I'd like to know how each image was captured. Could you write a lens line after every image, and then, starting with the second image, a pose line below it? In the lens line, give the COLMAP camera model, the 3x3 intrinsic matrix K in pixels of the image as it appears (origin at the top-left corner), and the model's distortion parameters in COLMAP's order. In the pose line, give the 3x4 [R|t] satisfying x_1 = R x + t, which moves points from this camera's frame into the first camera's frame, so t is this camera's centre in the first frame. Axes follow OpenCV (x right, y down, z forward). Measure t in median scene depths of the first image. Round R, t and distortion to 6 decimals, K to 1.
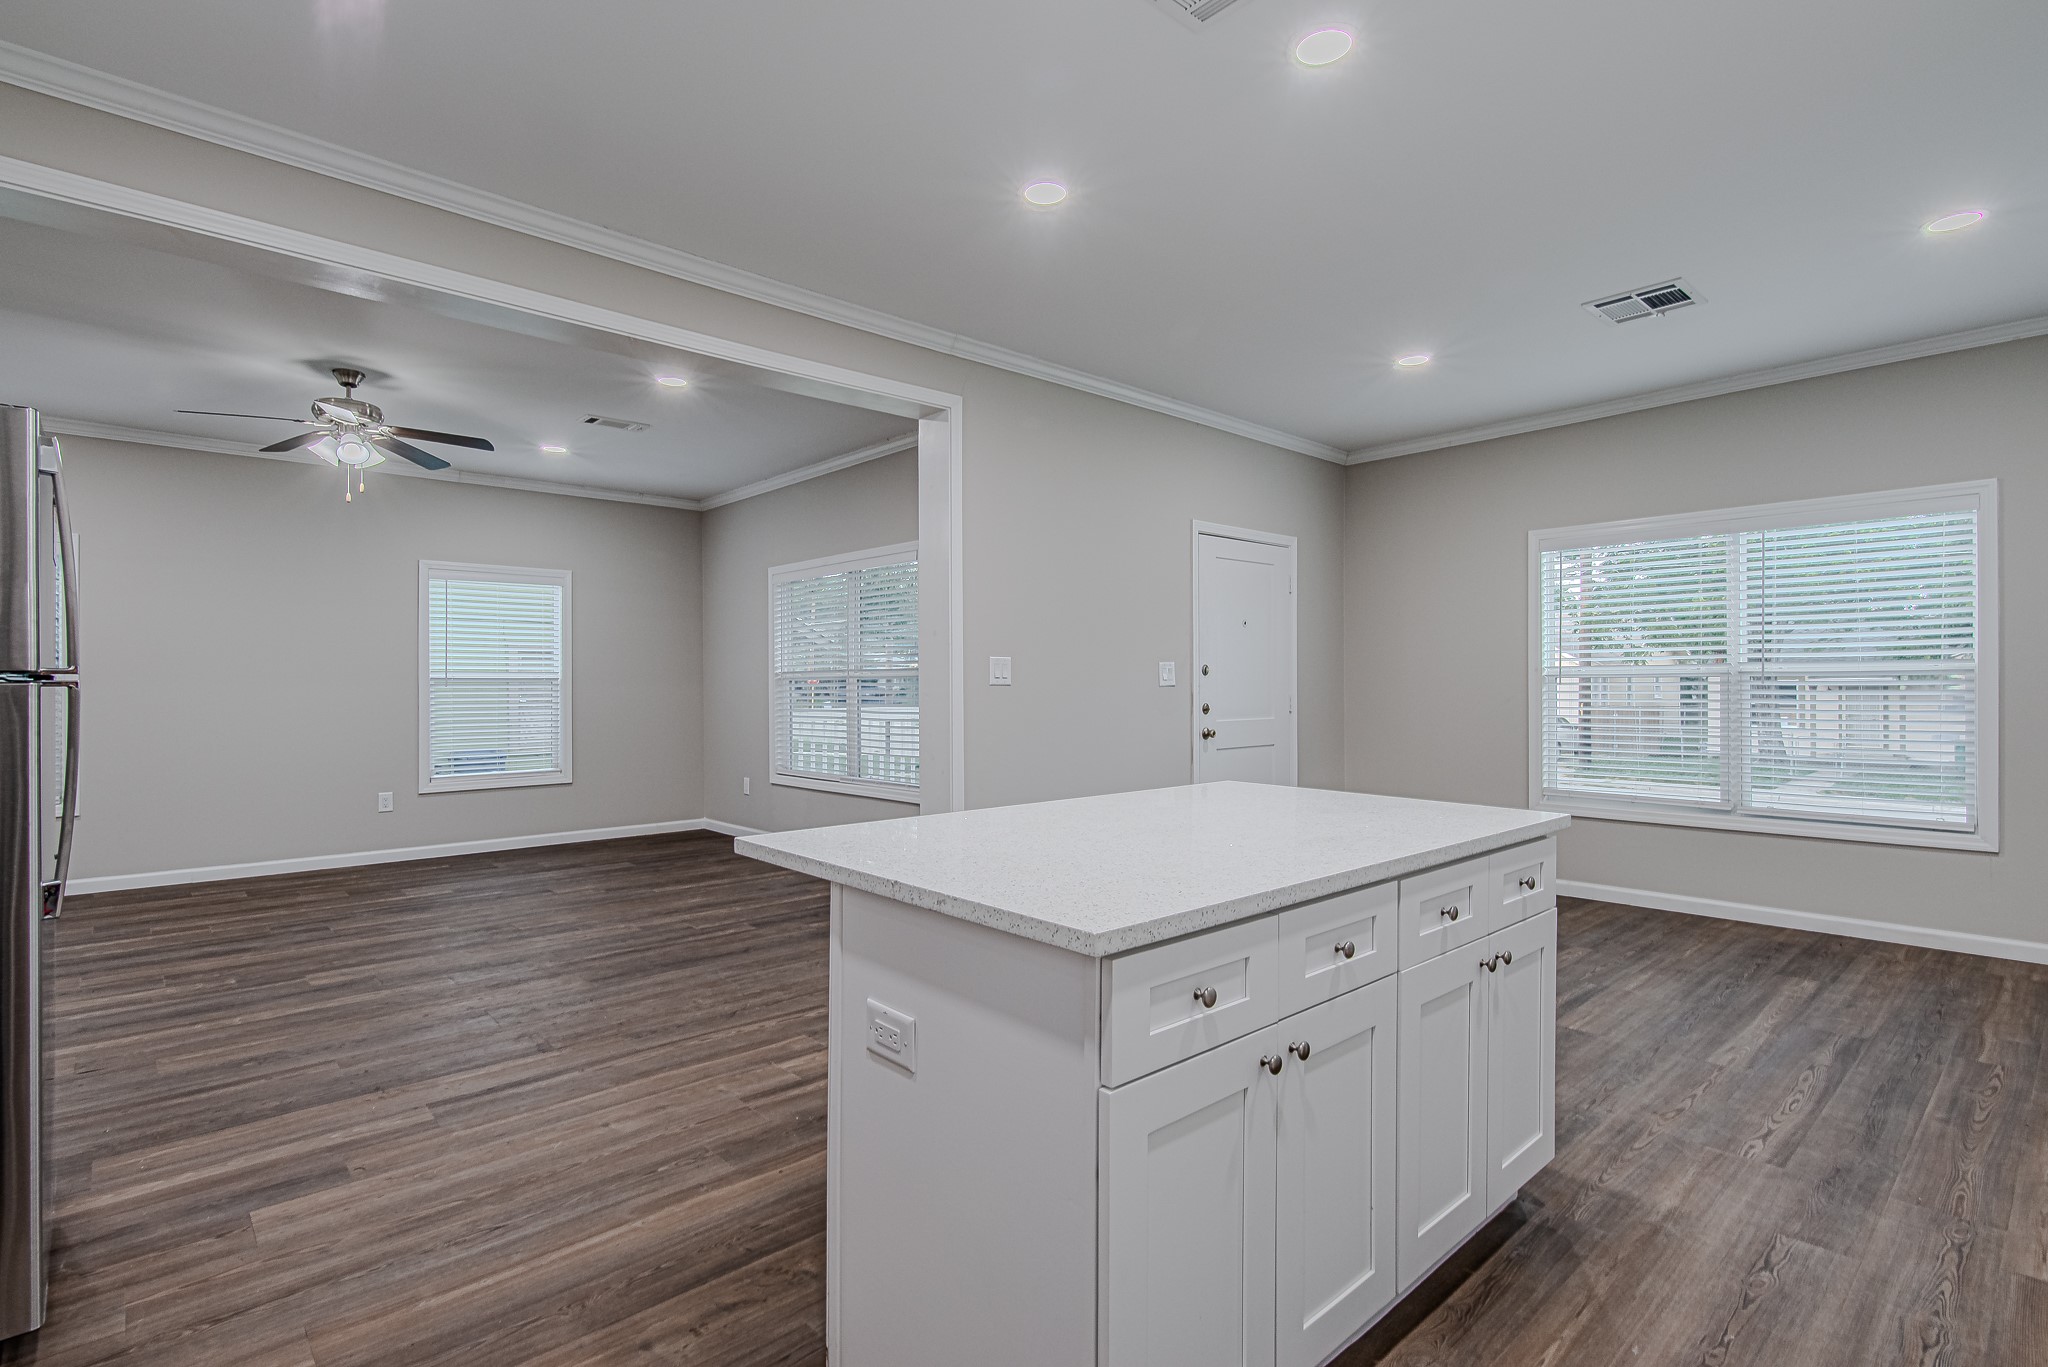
lens RADIAL K [[990.5, 0, 1032.5], [0, 990.5, 690.0], [0, 0, 1]] dist [0.001553, -0.000859]
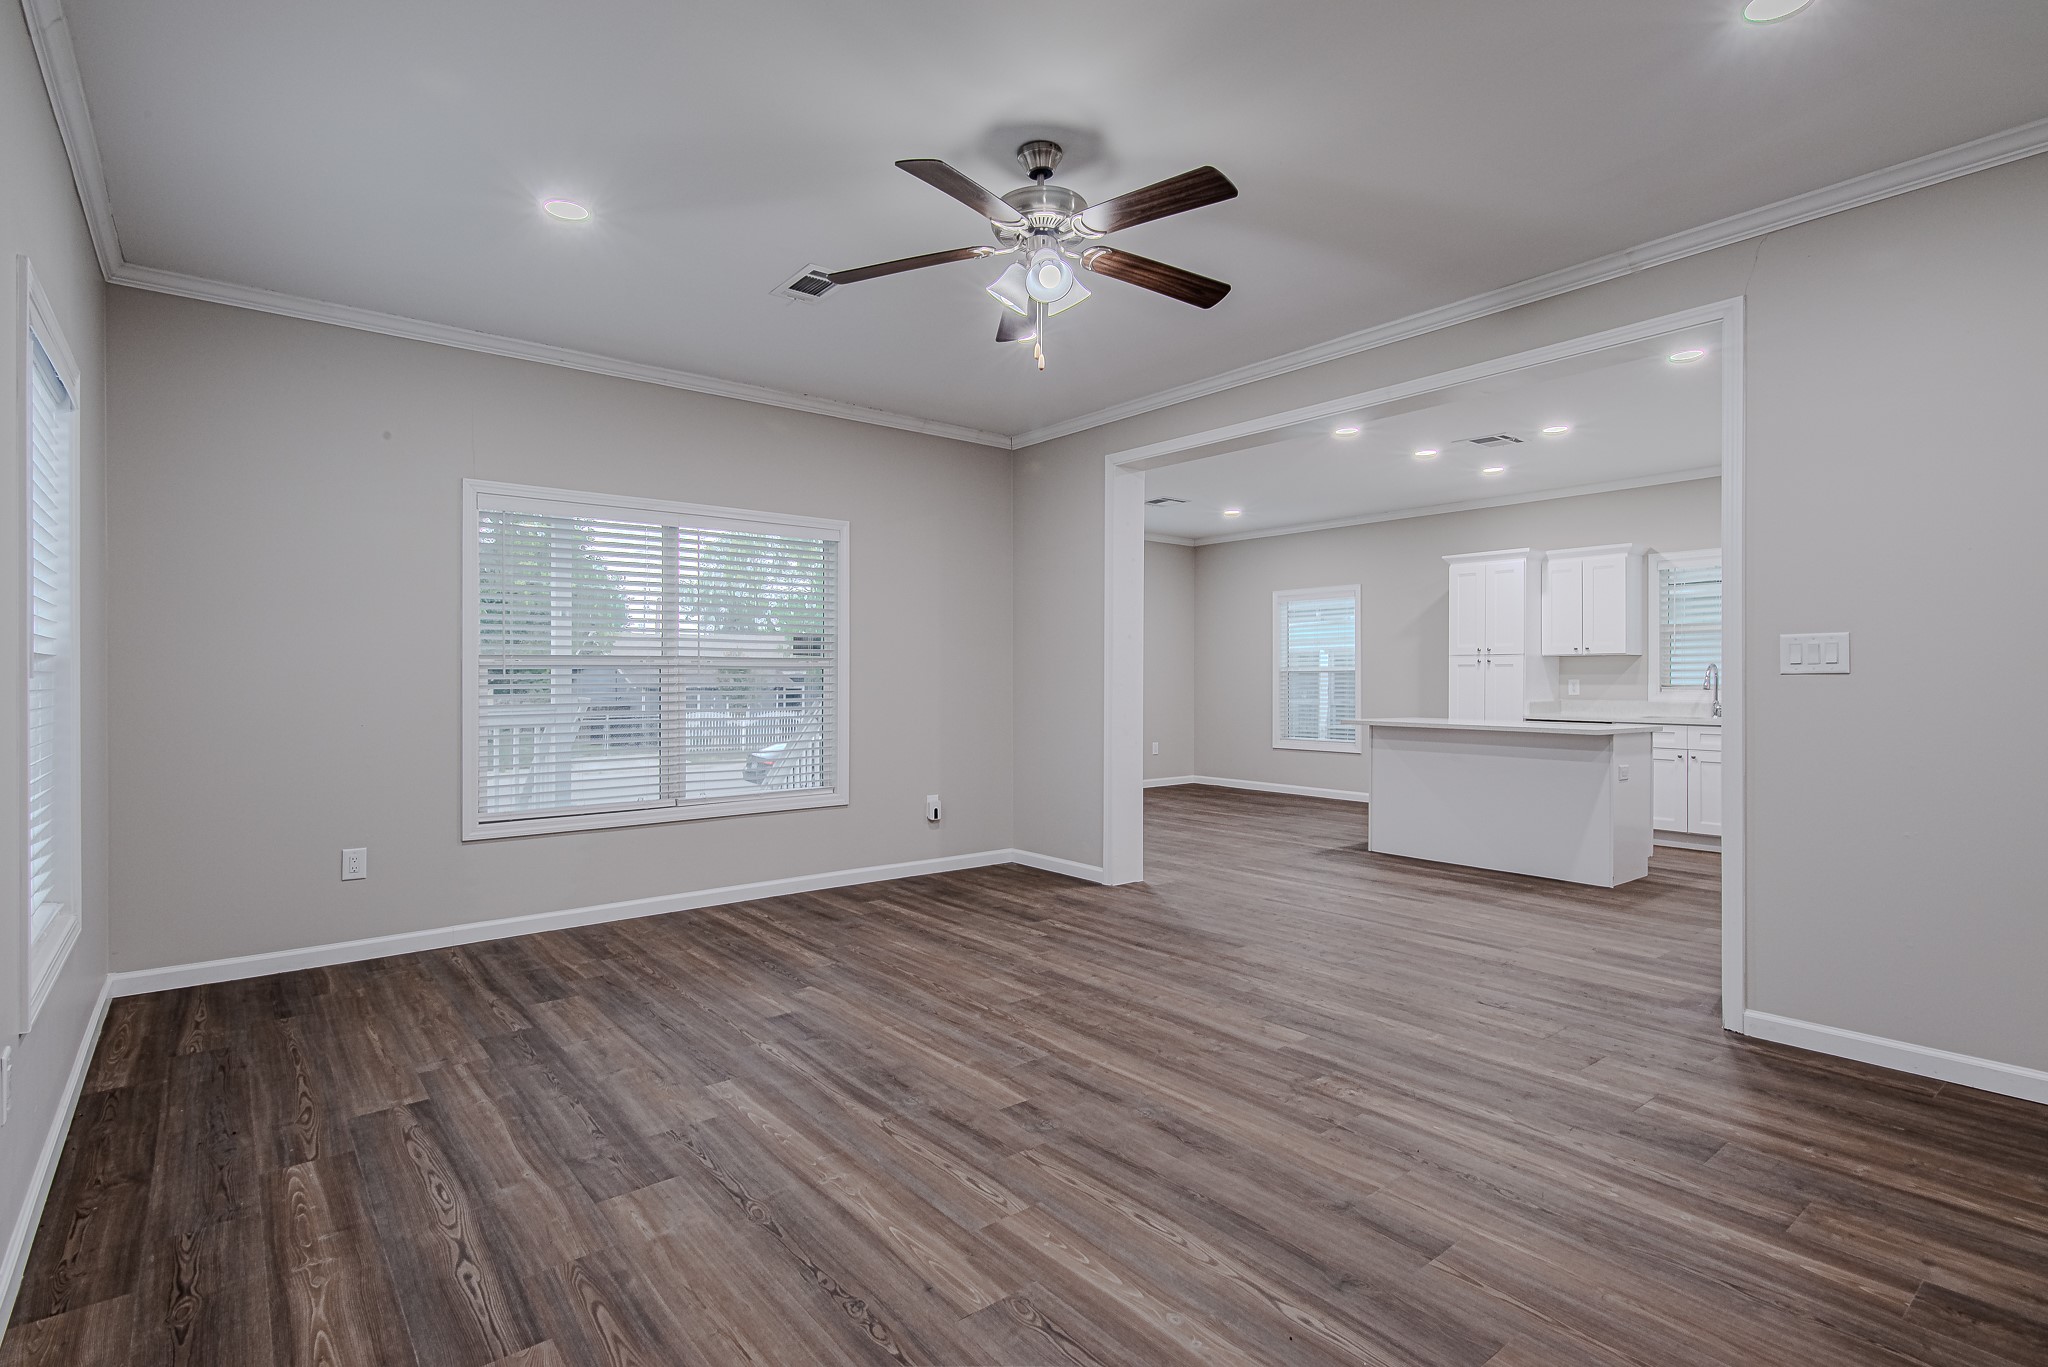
lens RADIAL K [[986.3, 0, 1024.5], [0, 986.3, 672.2], [0, 0, 1]] dist [0.014945, -0.000394]
pose [[0.062493, 0.008144, 0.998012, -1.583494], [0.004783, 0.999953, -0.008460, 0.000344], [-0.998034, 0.005302, 0.062451, 1.197991]]
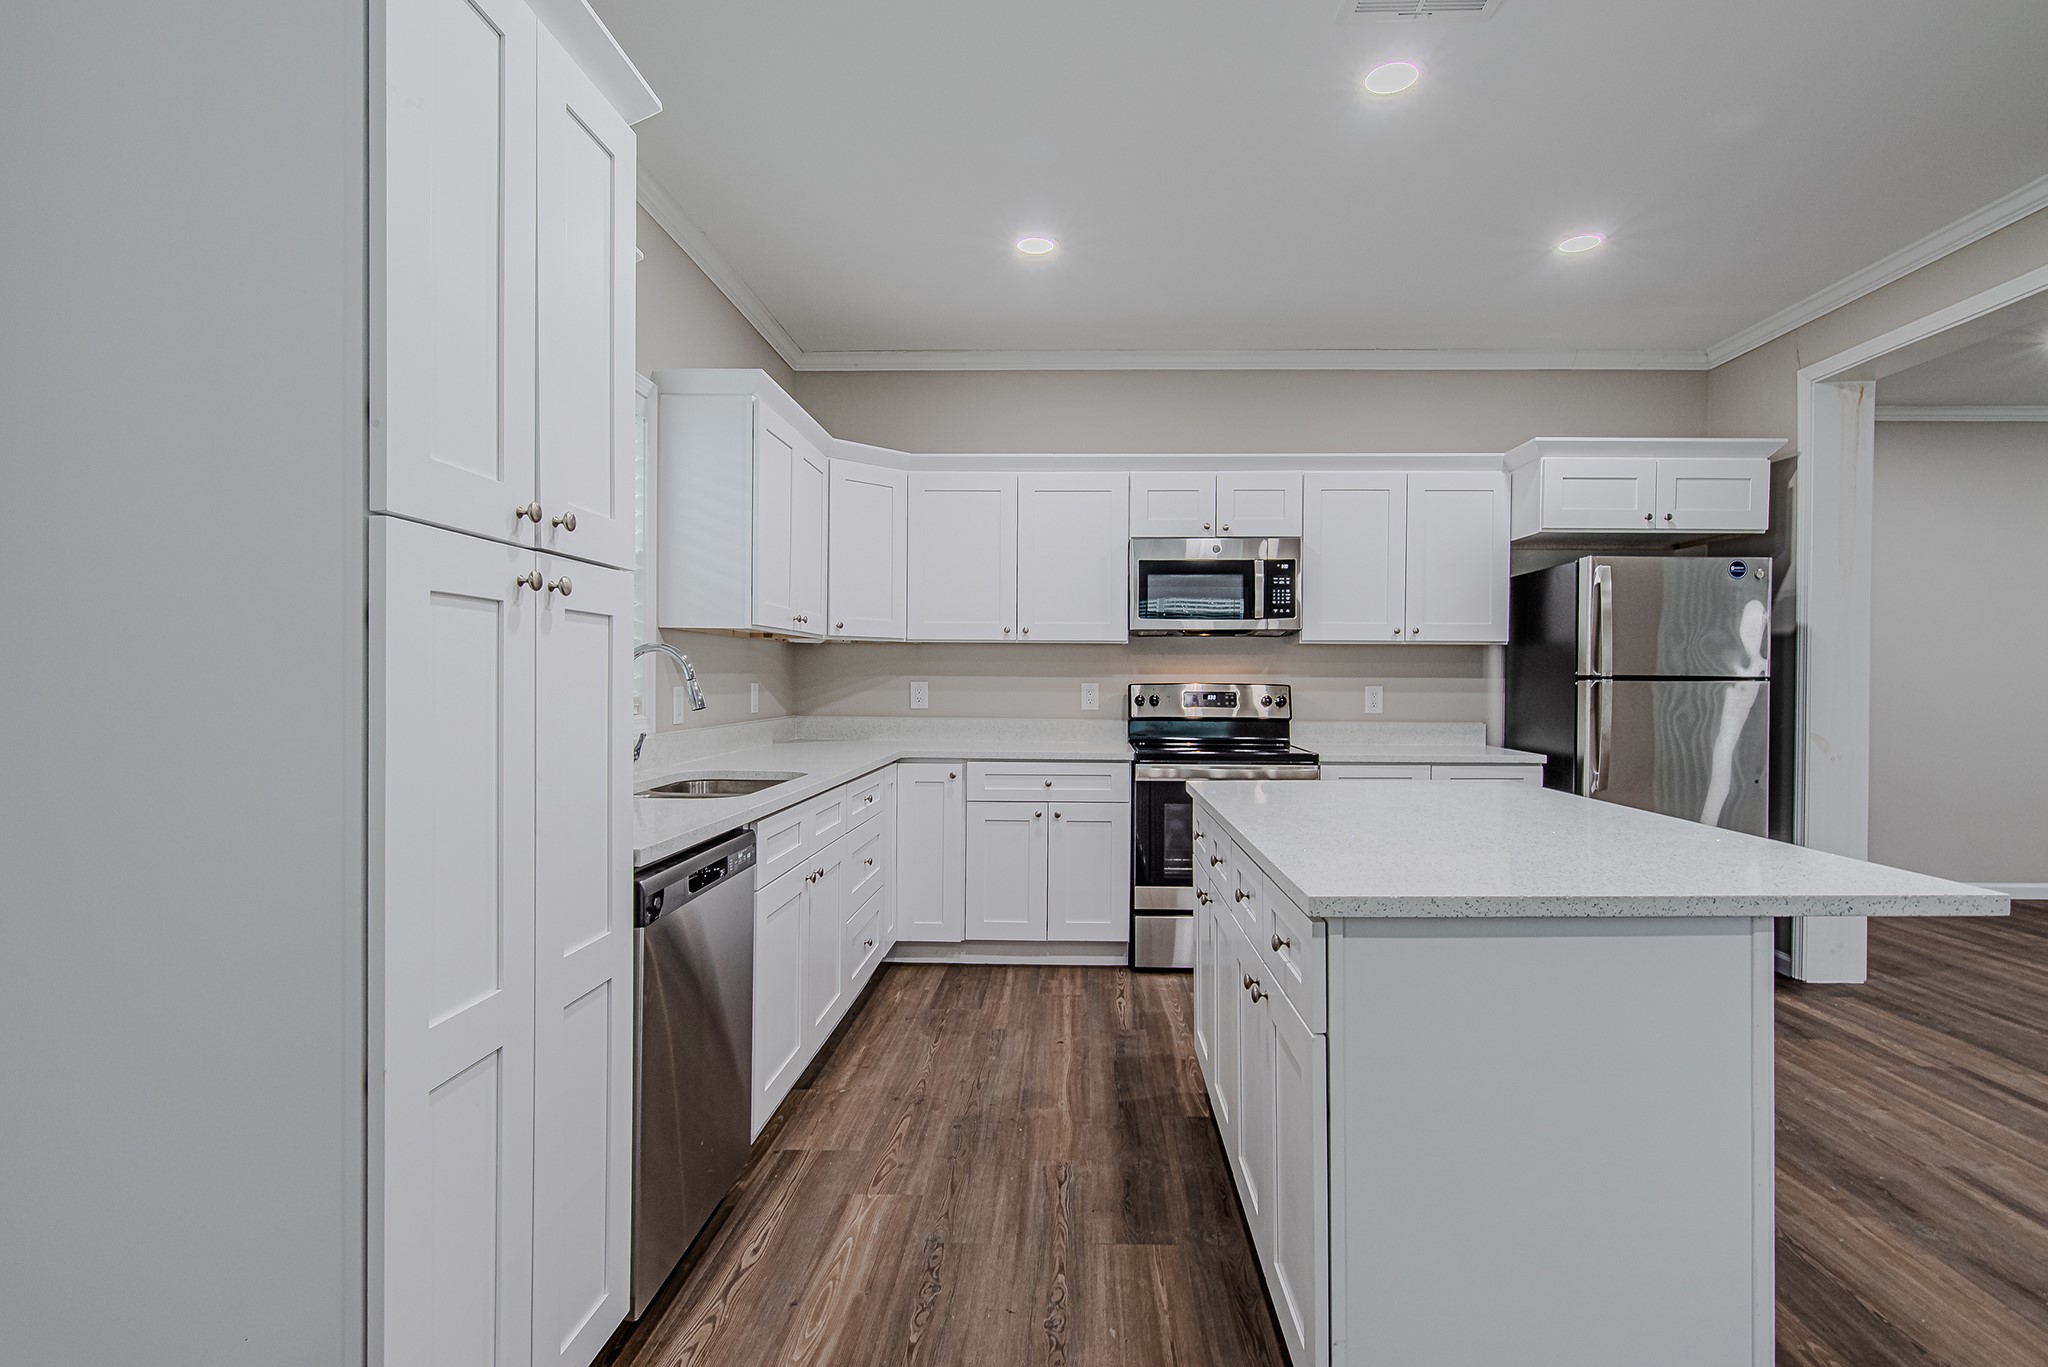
lens RADIAL K [[1006.8, 0, 1061.0], [0, 1006.8, 685.9], [0, 0, 1]] dist [0.003139, -0.000980]
pose [[-0.692241, 0.005105, -0.721649, 0.632729], [-0.006449, 0.999891, 0.013259, -0.005807], [0.721638, 0.013832, -0.692132, 0.763345]]
